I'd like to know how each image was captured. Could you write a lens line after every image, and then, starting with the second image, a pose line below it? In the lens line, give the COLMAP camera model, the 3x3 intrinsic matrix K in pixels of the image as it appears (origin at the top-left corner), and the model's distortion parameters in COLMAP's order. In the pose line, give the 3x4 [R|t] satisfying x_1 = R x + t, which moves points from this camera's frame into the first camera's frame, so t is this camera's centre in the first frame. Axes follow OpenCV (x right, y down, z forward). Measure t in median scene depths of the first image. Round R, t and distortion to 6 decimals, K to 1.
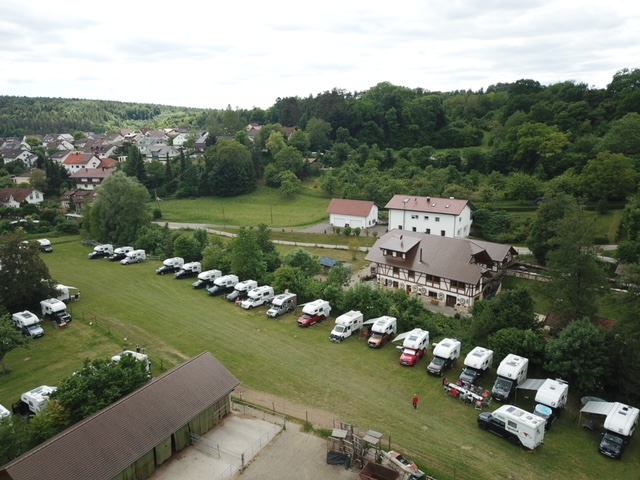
lens RADIAL K [[454.8, 0, 318.9], [0, 454.8, 240.0], [0, 0, 1]] dist [0.013355, -0.005350]
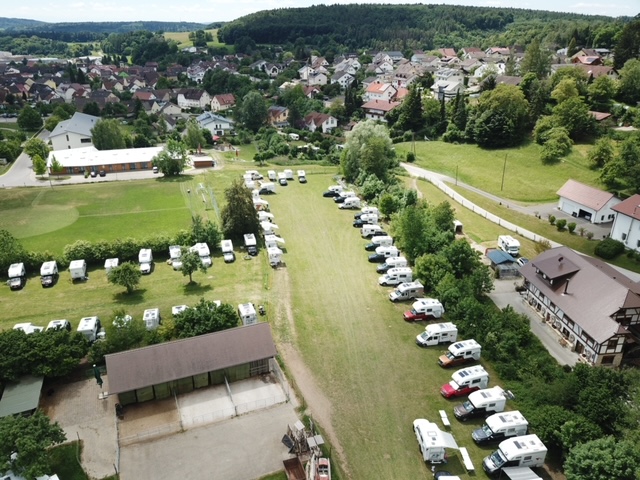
lens RADIAL K [[454.8, 0, 317.8], [0, 454.8, 240.4], [0, 0, 1]] dist [0.013355, -0.005350]
pose [[0.809893, 0.246770, -0.532145, 0.289575], [-0.167000, 0.966662, 0.194102, -0.146949], [0.562303, -0.068333, 0.824103, 0.015386]]
